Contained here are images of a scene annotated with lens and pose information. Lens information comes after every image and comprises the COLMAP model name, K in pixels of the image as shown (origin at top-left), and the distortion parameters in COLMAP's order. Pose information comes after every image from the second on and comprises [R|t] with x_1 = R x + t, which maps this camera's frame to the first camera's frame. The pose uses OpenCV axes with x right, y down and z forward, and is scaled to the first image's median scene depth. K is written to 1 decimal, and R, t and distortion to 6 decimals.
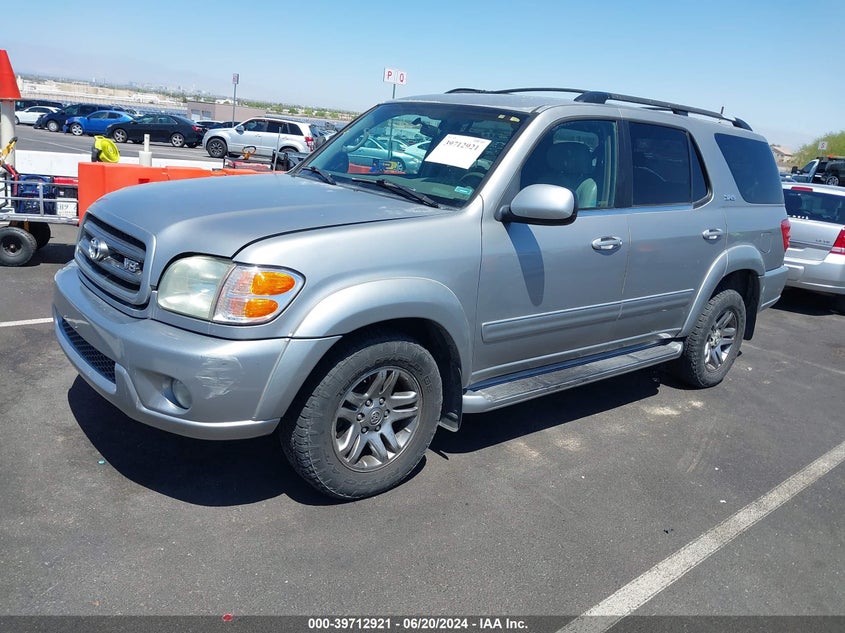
lens RADIAL K [[672.2, 0, 421.7], [0, 672.2, 317.7], [0, 0, 1]] dist [-0.033997, -0.002256]
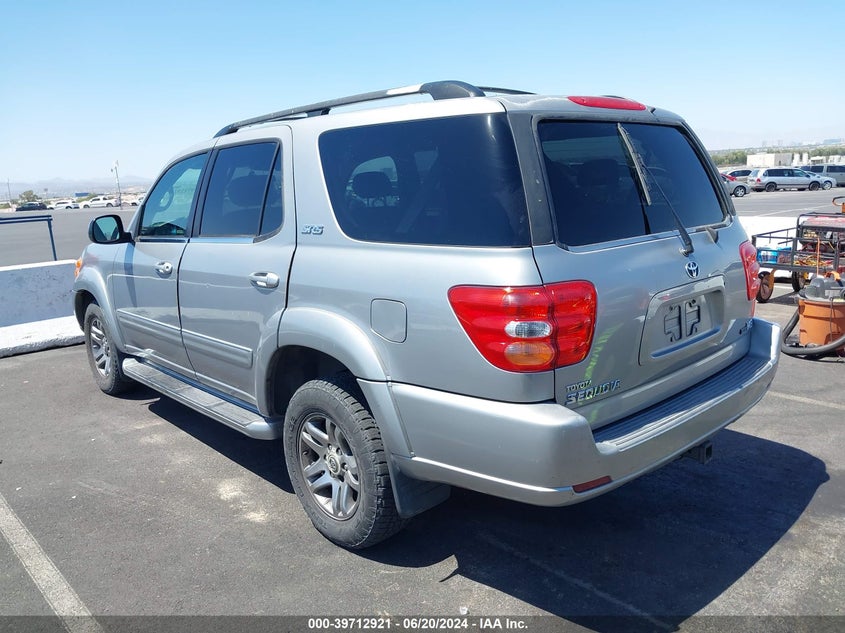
lens RADIAL K [[672.2, 0, 423.2], [0, 672.2, 310.7], [0, 0, 1]] dist [-0.033997, -0.002256]
pose [[0.050740, 0.111466, -0.992472, 1.184783], [-0.211848, 0.972339, 0.098374, -0.207561], [0.975985, 0.205262, 0.072950, 1.150914]]
